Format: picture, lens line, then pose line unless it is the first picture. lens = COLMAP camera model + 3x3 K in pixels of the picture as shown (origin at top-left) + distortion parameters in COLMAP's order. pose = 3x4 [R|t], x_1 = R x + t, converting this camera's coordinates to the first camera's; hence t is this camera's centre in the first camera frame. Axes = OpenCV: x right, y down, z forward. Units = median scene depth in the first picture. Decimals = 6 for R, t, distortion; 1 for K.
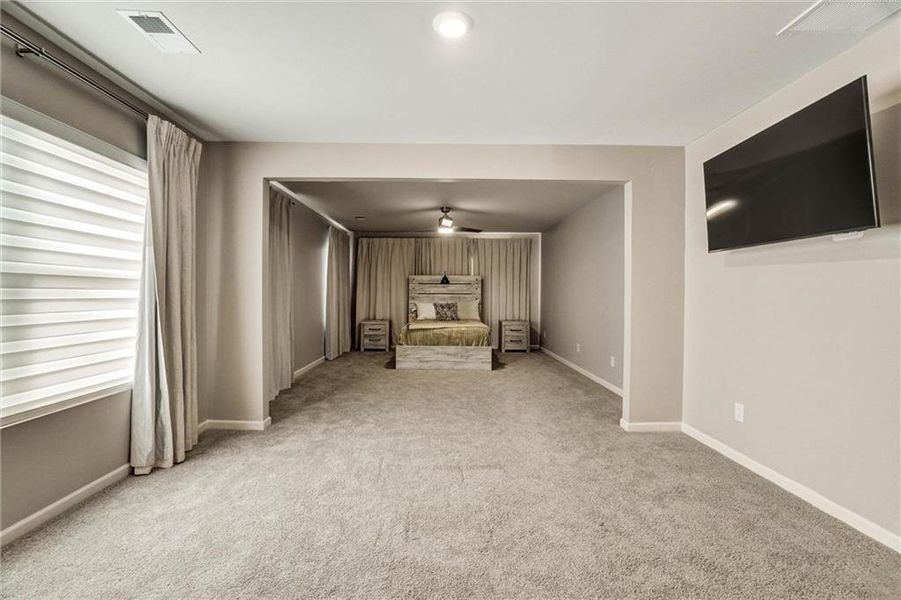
lens RADIAL K [[395.6, 0, 433.5], [0, 395.6, 299.0], [0, 0, 1]] dist [-0.046843, 0.019716]
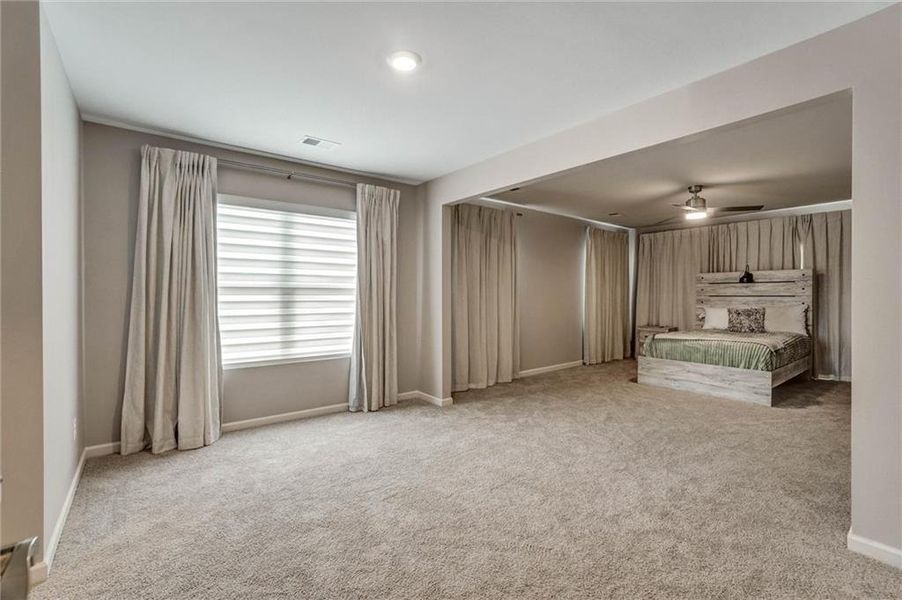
lens RADIAL K [[396.0, 0, 434.0], [0, 396.0, 299.0], [0, 0, 1]] dist [-0.046843, 0.019716]
pose [[0.611798, -0.000515, -0.791014, 0.323174], [-0.005772, 0.999970, -0.005115, -0.000929], [0.790993, 0.007695, 0.611777, 0.120633]]
